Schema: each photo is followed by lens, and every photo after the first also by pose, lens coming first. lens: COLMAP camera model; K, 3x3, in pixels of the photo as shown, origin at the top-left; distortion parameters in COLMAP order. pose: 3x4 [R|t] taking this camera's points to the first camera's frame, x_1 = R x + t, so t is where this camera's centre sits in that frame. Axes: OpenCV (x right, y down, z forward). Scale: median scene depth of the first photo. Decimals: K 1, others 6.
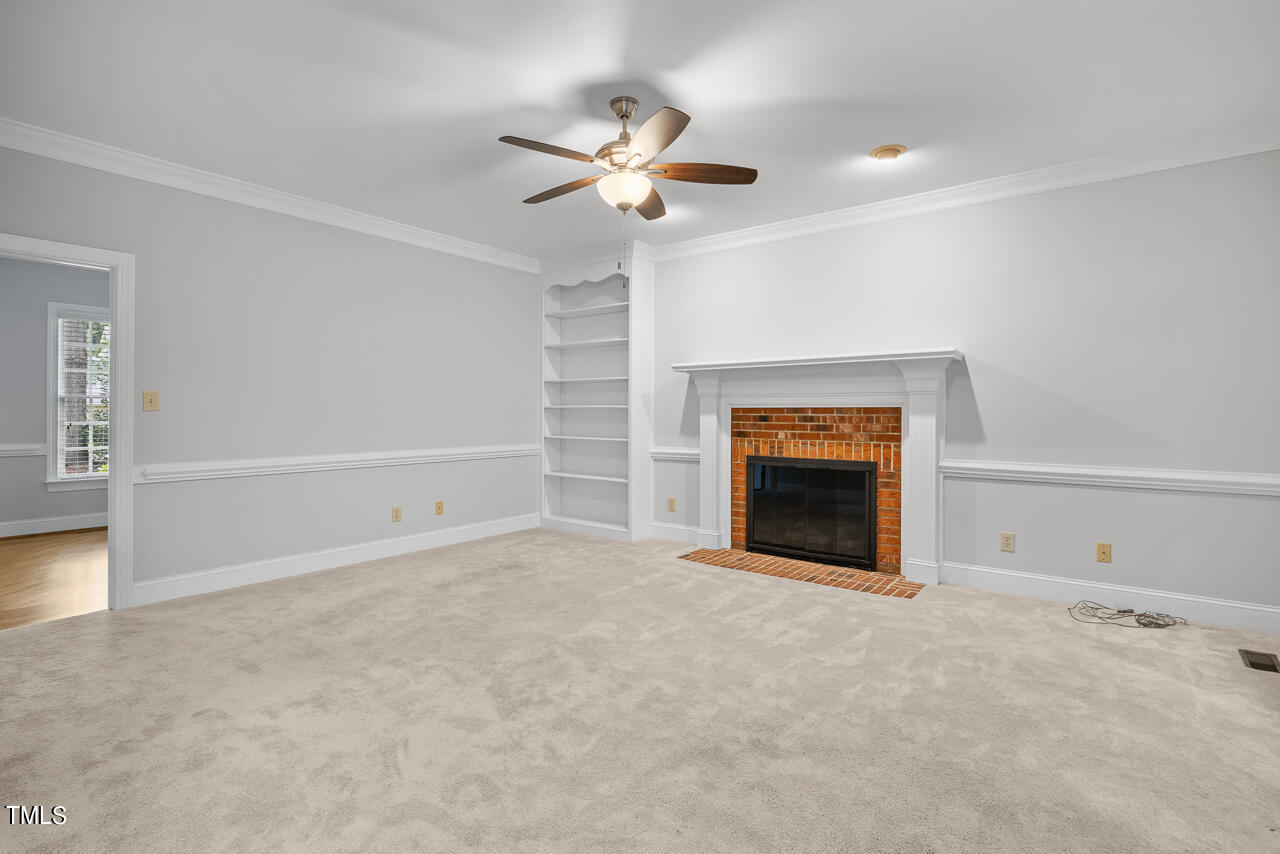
lens RADIAL K [[605.2, 0, 644.8], [0, 605.2, 418.2], [0, 0, 1]] dist [-0.008090, 0.001333]
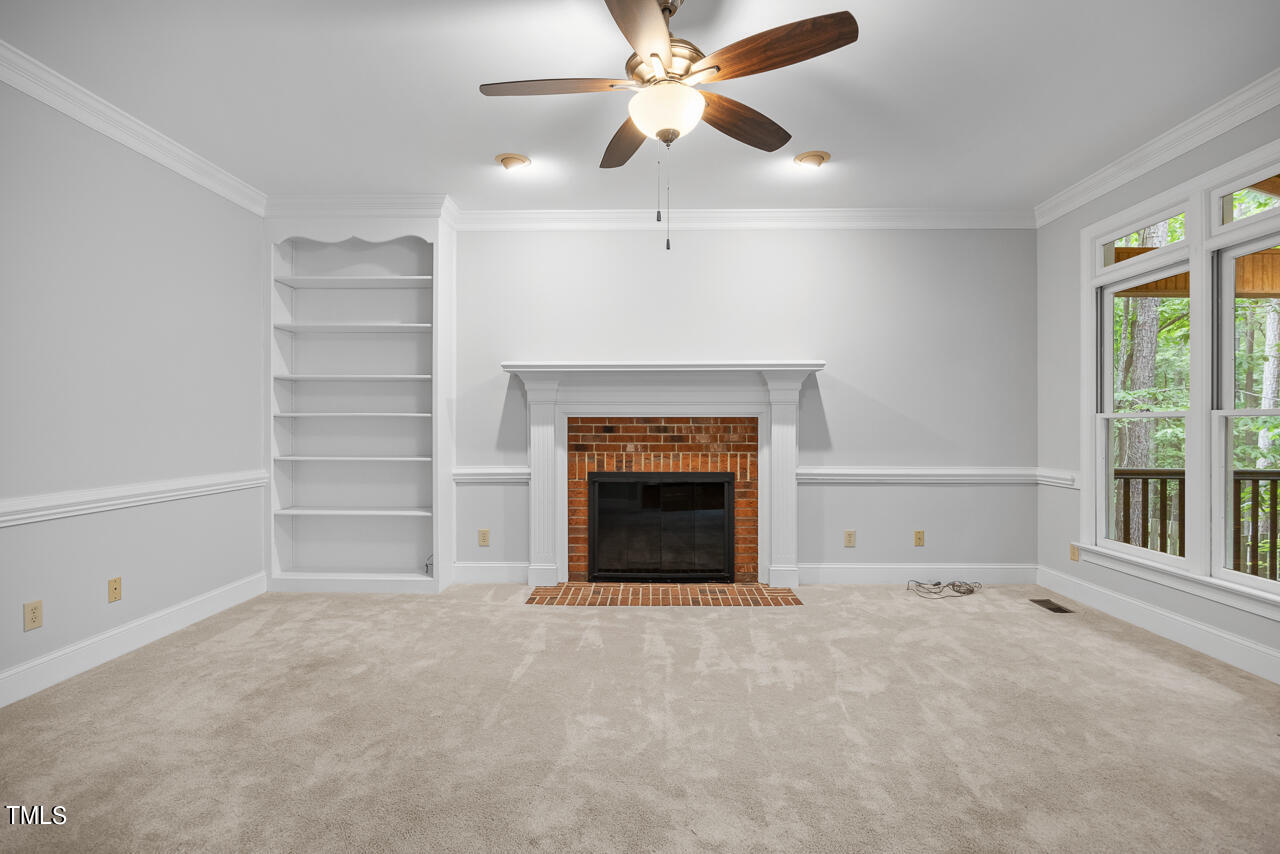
lens RADIAL K [[605.2, 0, 642.3], [0, 605.2, 432.8], [0, 0, 1]] dist [-0.008090, 0.001333]
pose [[0.803097, -0.010242, 0.595760, -0.316263], [0.006755, 0.999944, 0.008085, -0.001288], [-0.595810, -0.002469, 0.803122, 0.282765]]
